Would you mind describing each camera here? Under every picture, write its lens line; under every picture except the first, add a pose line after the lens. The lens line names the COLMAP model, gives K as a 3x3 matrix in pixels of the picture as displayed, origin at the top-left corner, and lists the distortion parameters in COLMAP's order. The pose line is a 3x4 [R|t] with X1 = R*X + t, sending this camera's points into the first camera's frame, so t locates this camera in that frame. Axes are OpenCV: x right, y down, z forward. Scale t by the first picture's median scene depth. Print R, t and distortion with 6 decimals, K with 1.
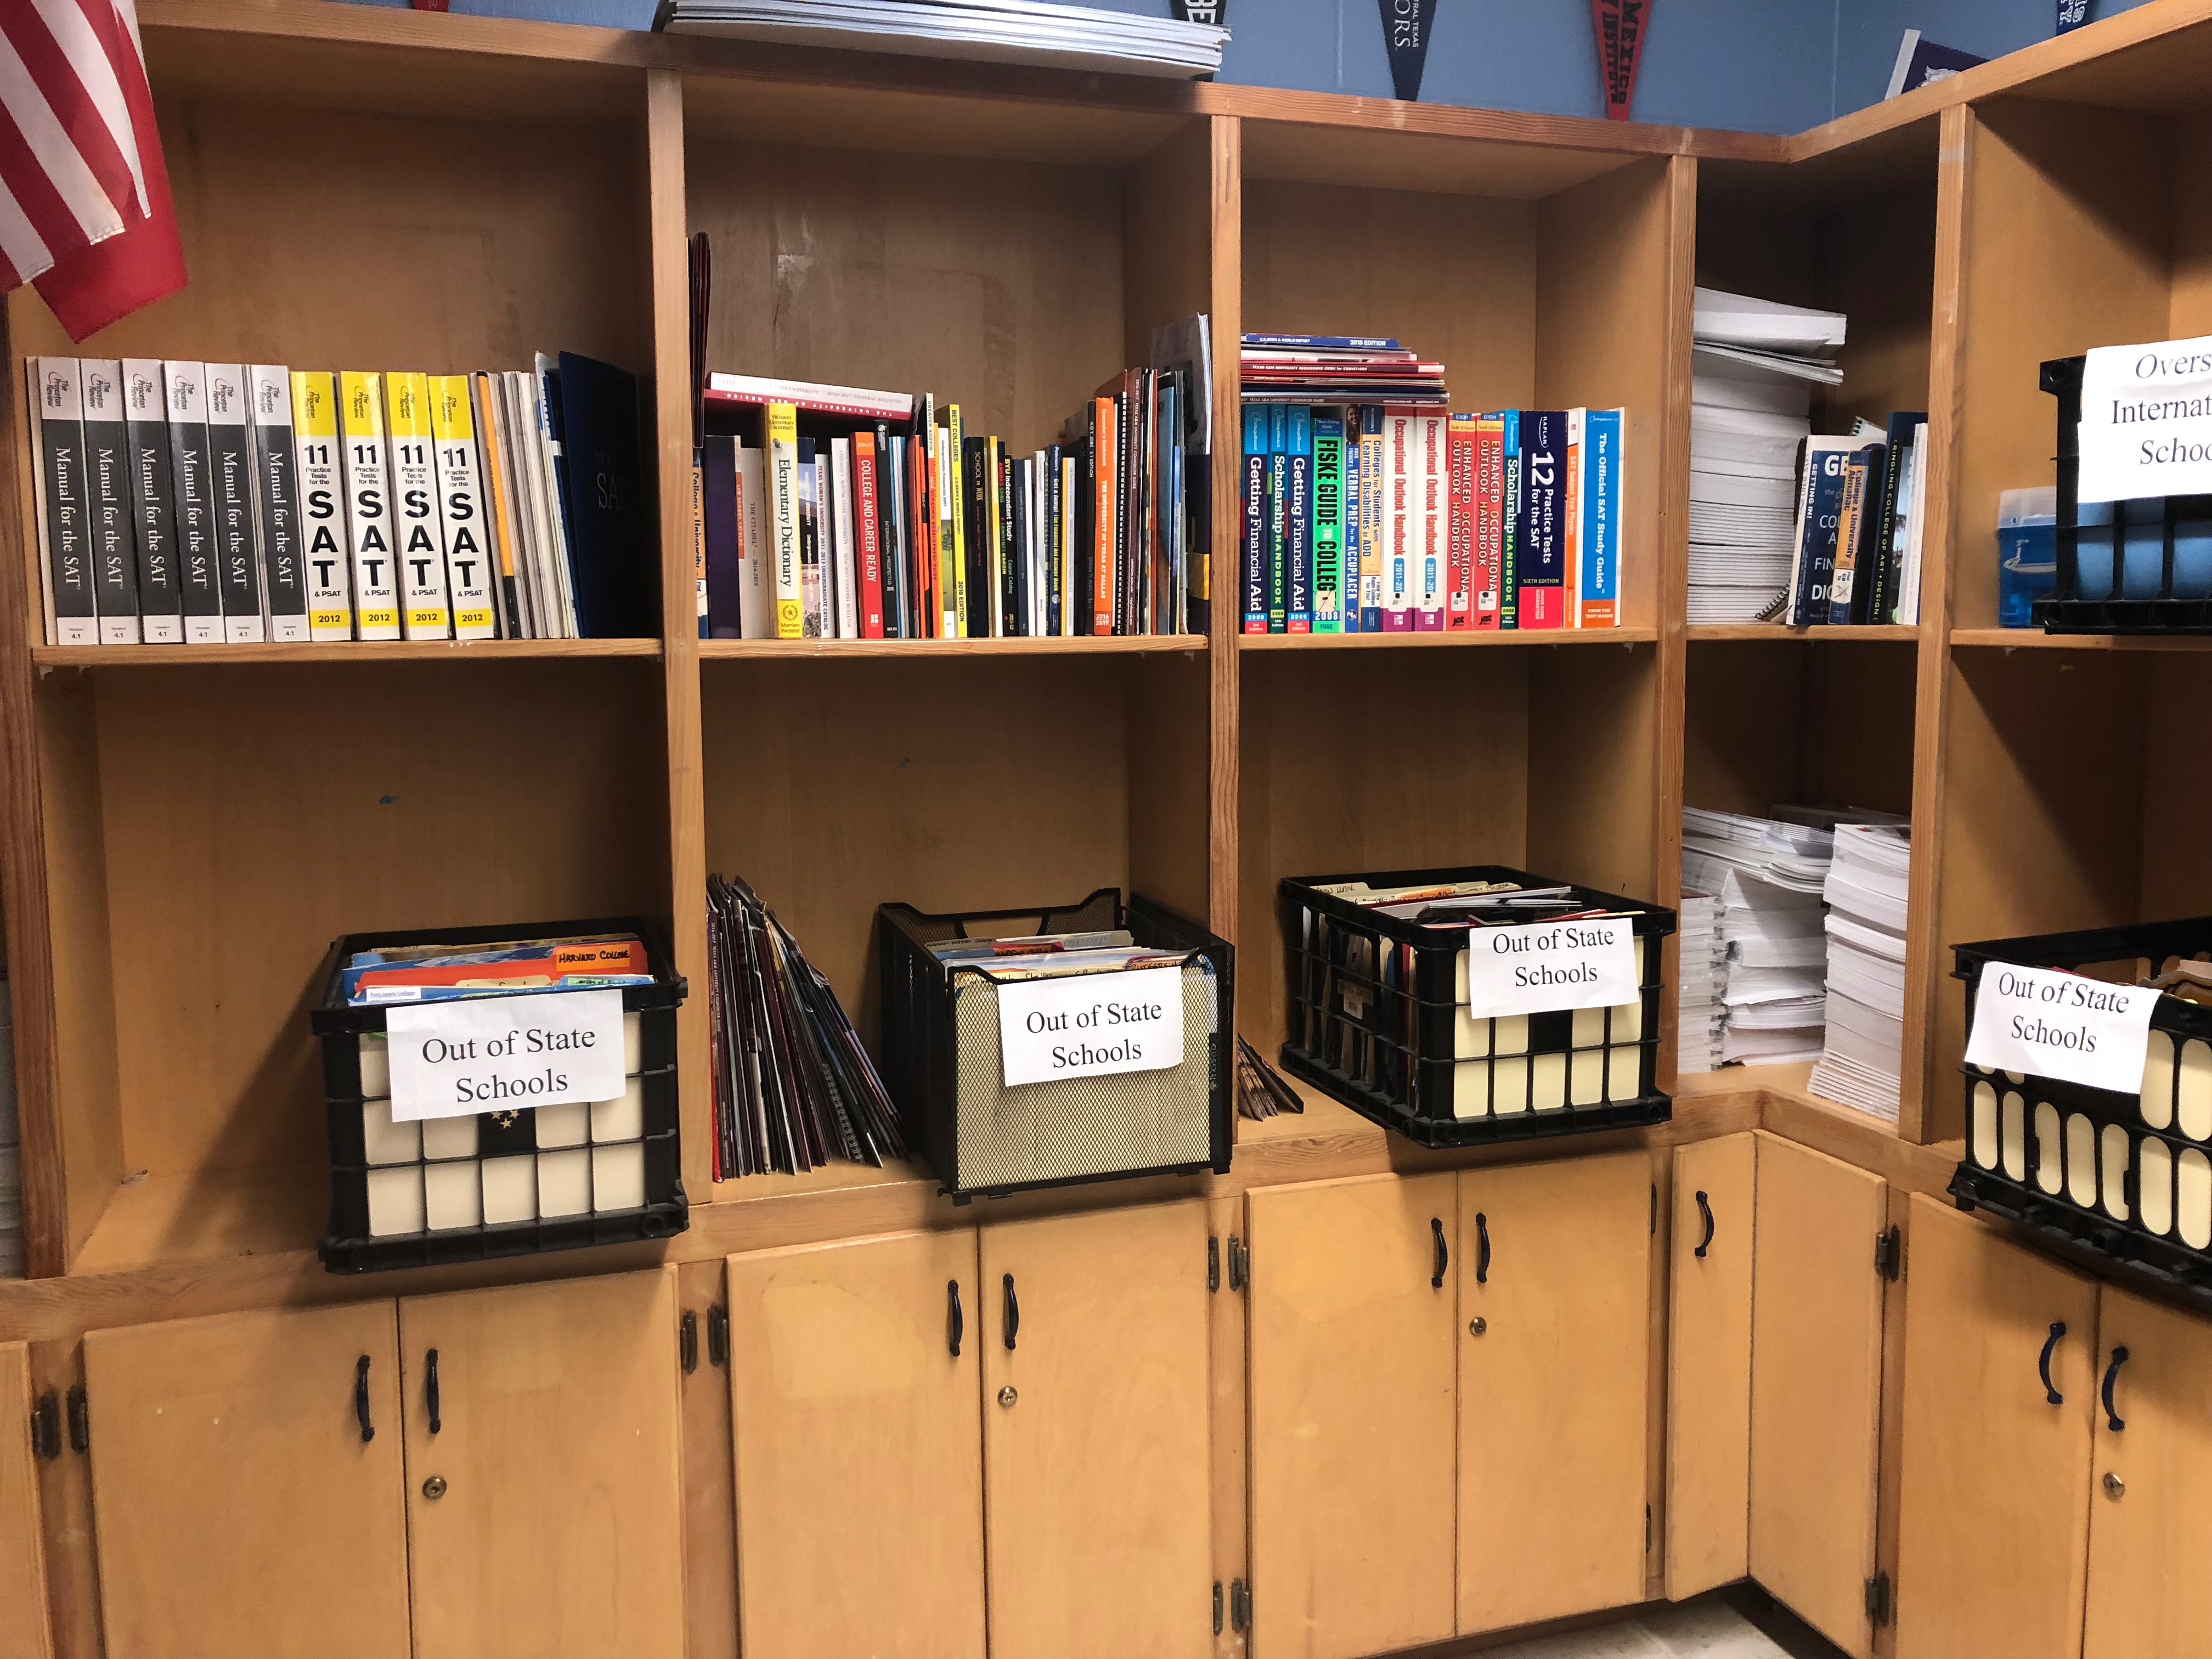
lens RADIAL K [[1807.7, 0, 1106.0], [0, 1807.7, 829.5], [0, 0, 1]] dist [0.005903, 0.002462]
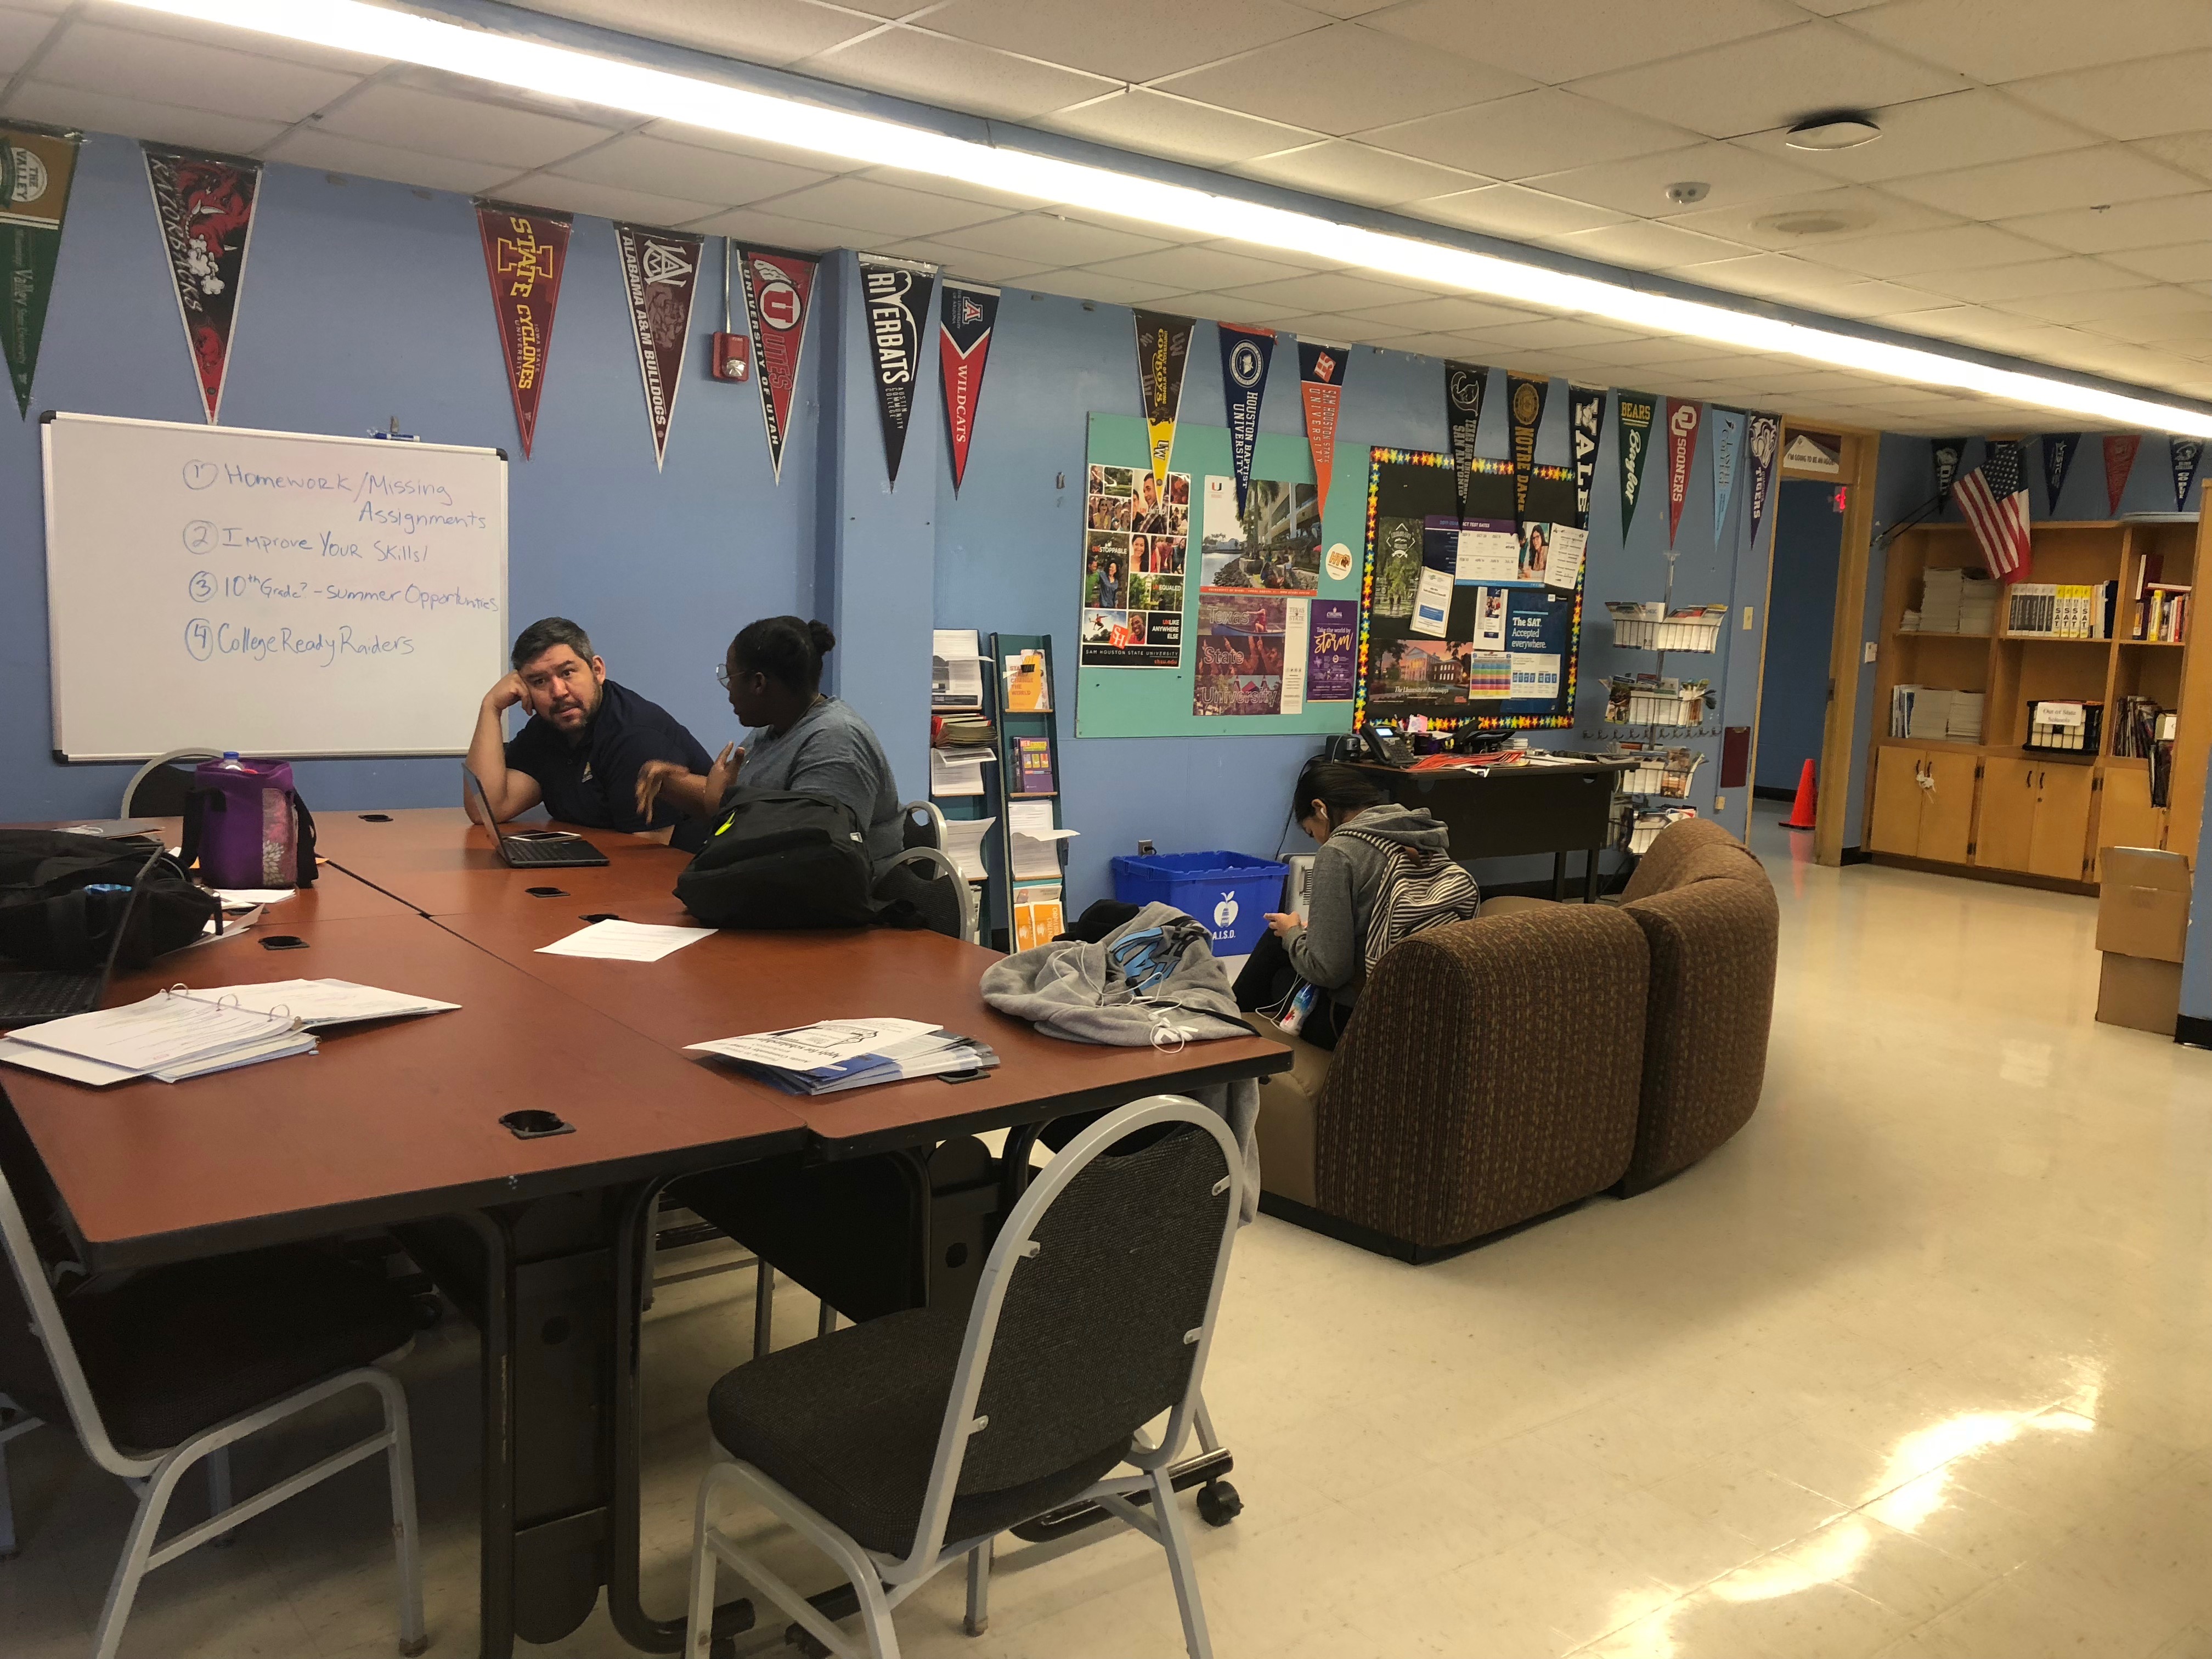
lens RADIAL K [[1807.7, 0, 1106.0], [0, 1807.7, 829.5], [0, 0, 1]] dist [0.005903, 0.002462]
pose [[0.329813, 0.137342, -0.934003, 3.665946], [-0.152100, 0.984166, 0.091009, 0.388706], [0.931713, 0.112045, 0.345480, -3.329712]]
